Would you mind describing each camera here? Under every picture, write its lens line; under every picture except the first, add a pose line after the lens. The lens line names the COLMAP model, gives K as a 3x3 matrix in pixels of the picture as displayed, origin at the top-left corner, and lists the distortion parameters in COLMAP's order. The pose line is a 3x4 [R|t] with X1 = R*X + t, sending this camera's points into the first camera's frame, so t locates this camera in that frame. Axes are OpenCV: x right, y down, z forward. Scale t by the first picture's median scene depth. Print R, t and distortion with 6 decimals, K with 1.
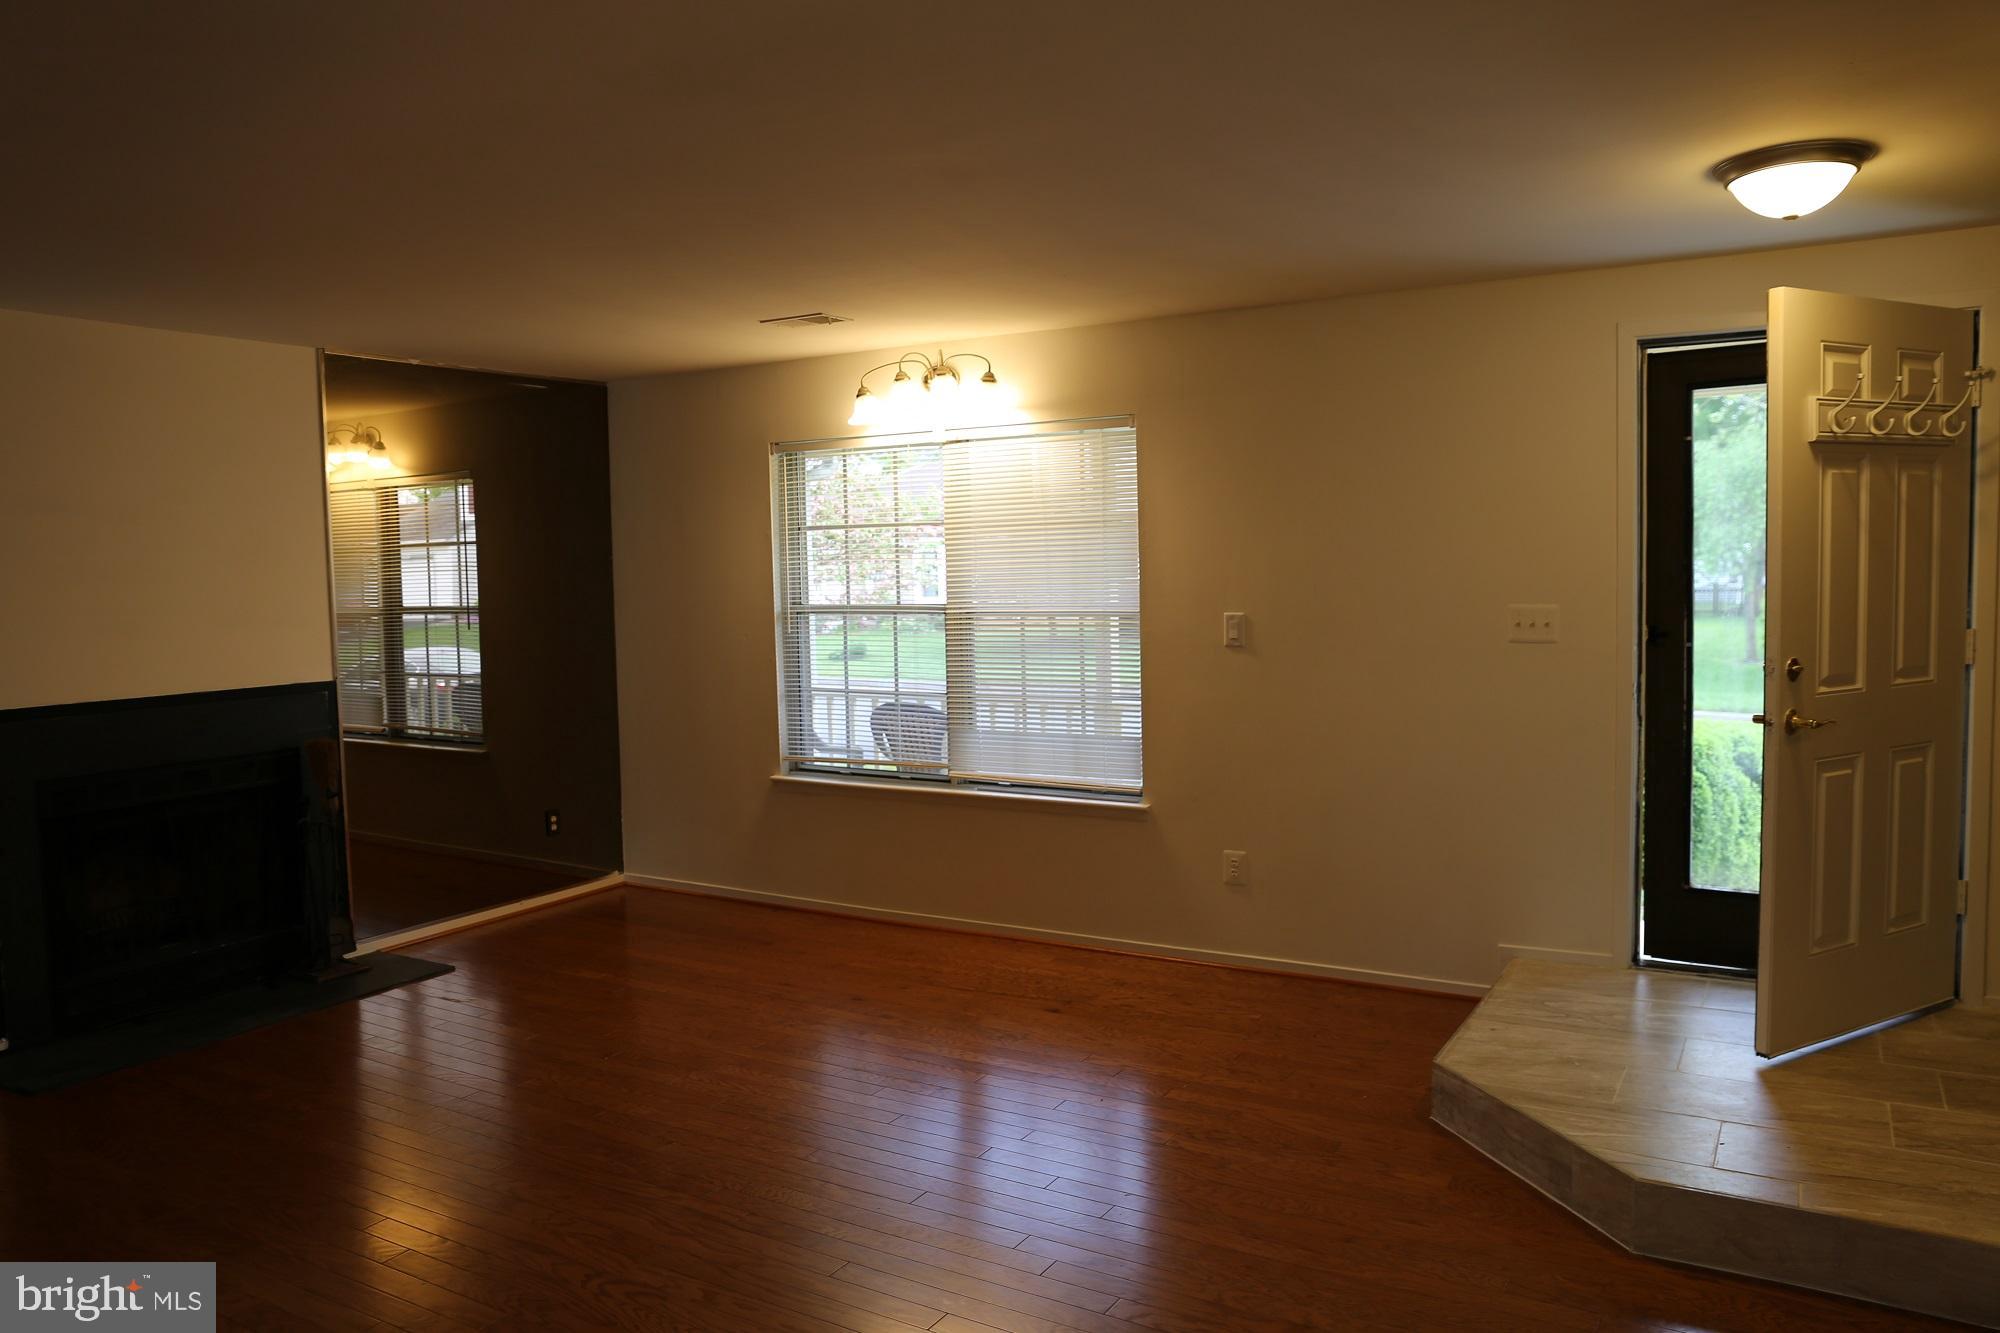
lens RADIAL K [[1378.1, 0, 1008.9], [0, 1378.1, 658.7], [0, 0, 1]] dist [-0.078670, 0.017959]
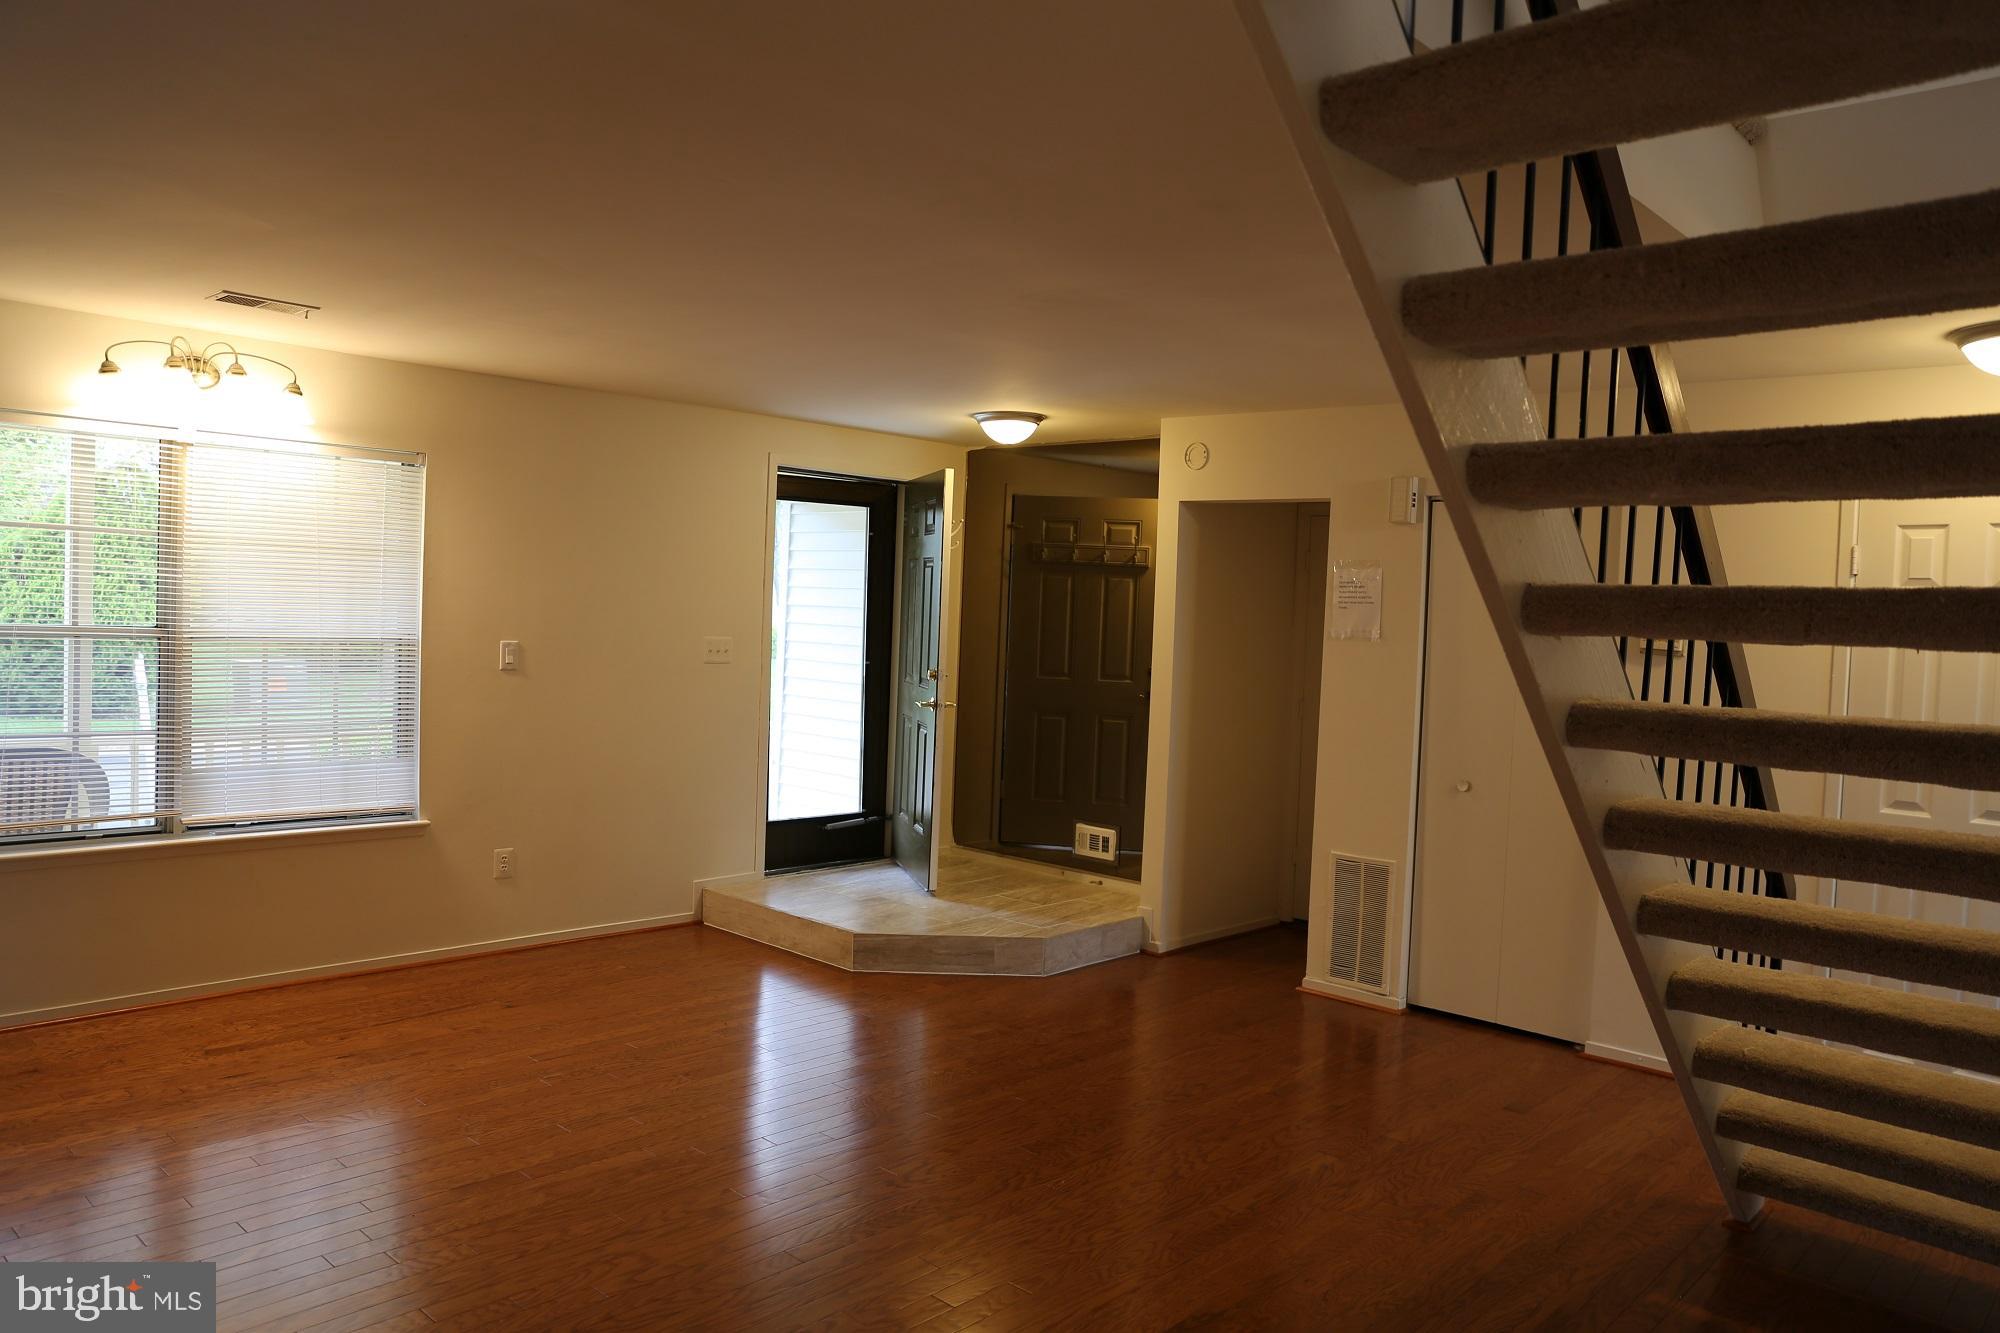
lens RADIAL K [[1378.1, 0, 994.7], [0, 1378.1, 671.7], [0, 0, 1]] dist [-0.078670, 0.017959]
pose [[0.240645, -0.018898, 0.970429, -0.810241], [0.016177, 0.999750, 0.015457, -0.017680], [-0.970478, 0.011979, 0.240890, 0.318782]]
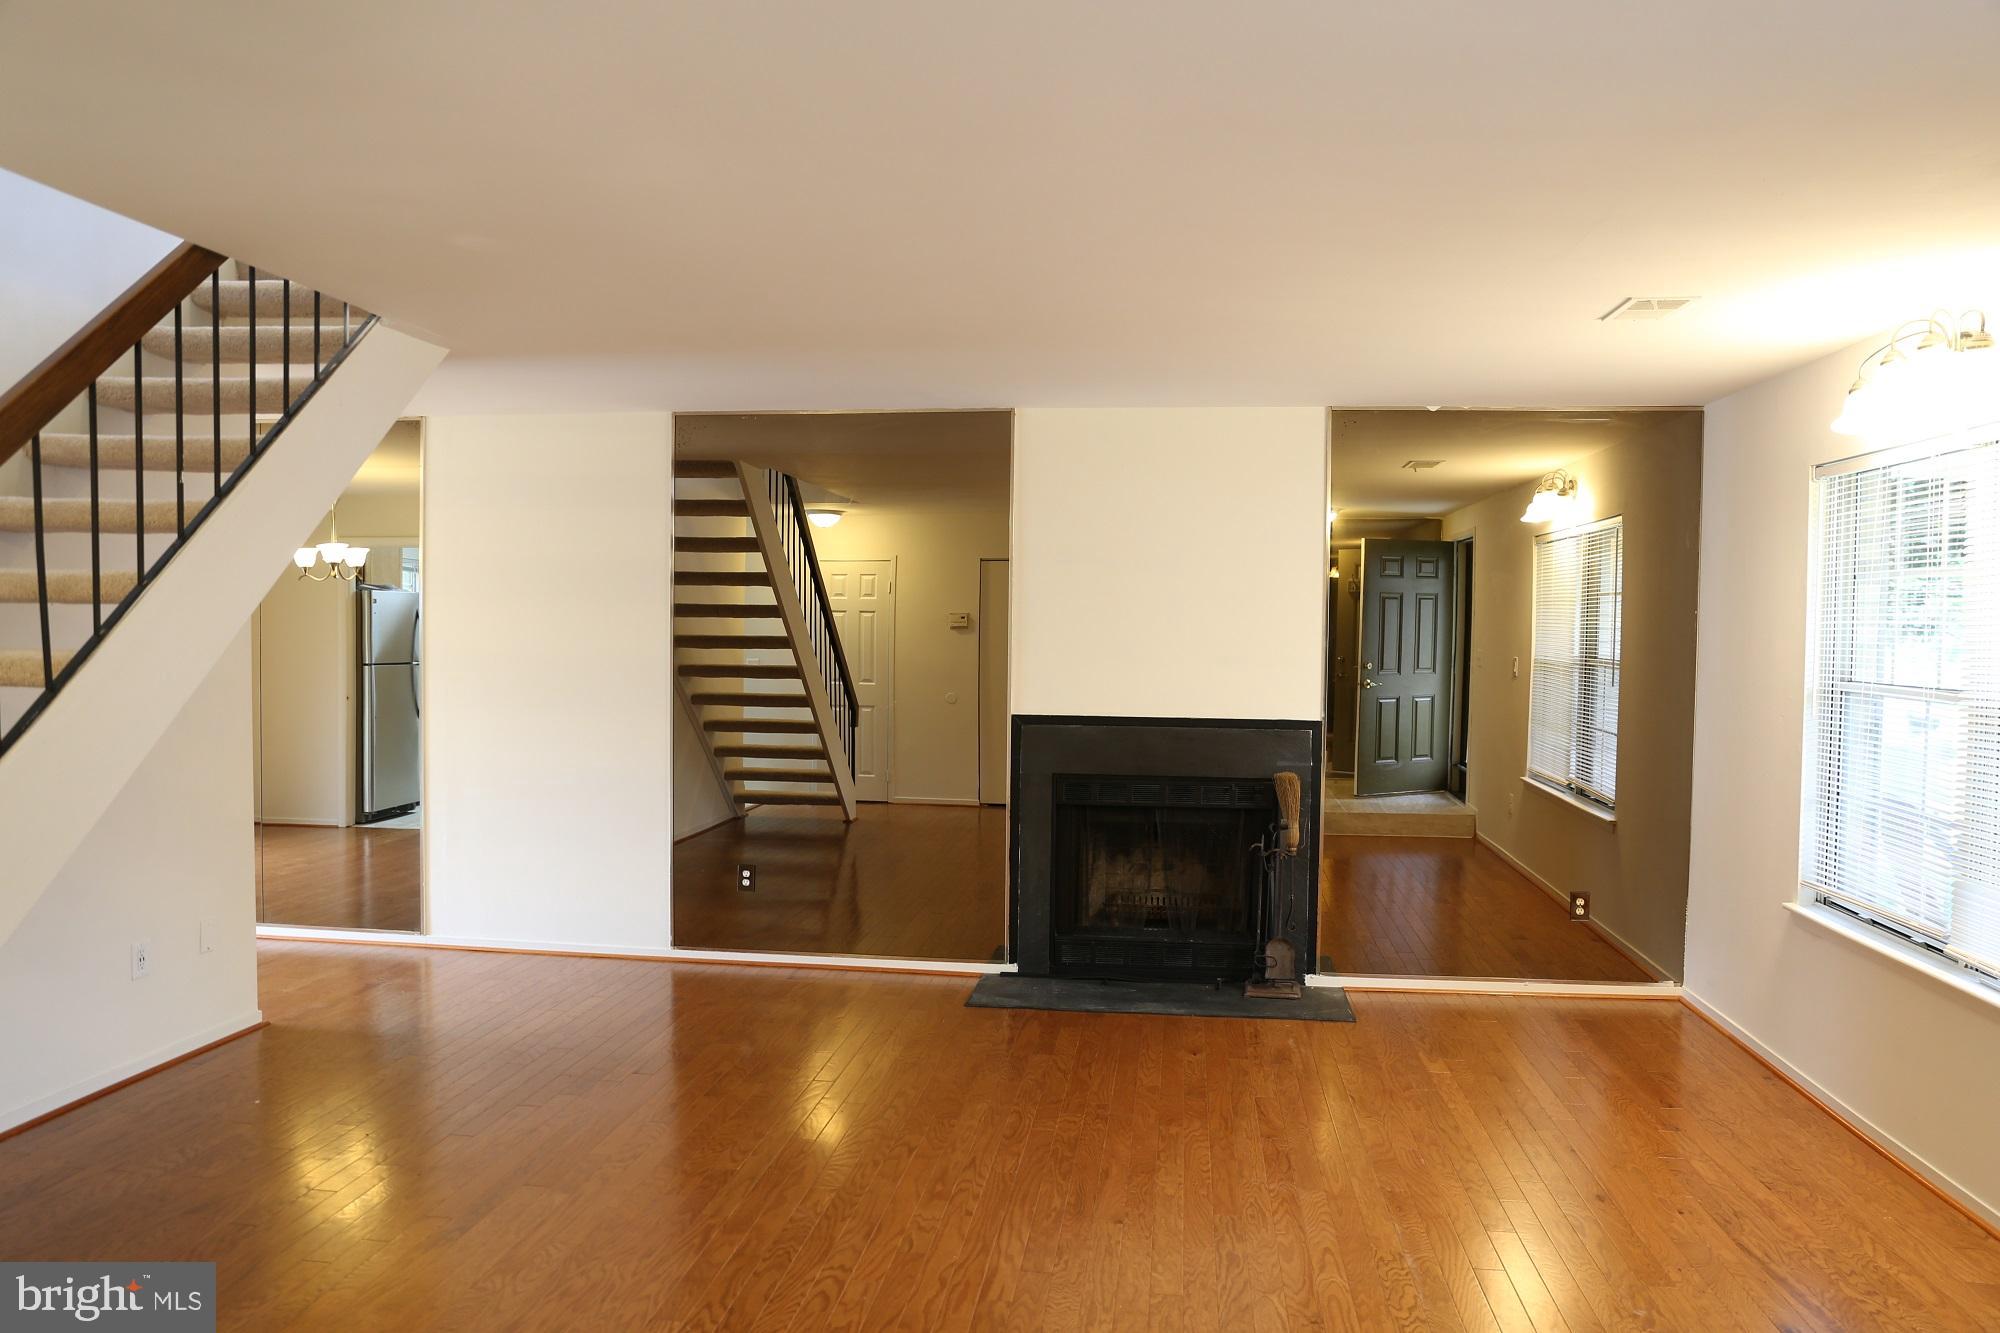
lens RADIAL K [[1378.1, 0, 1007.1], [0, 1378.1, 679.1], [0, 0, 1]] dist [-0.078670, 0.017959]
pose [[0.398901, 0.065796, -0.914630, 0.384358], [-0.081440, 0.996023, 0.036133, -0.035498], [0.913370, 0.060074, 0.402673, 0.349754]]
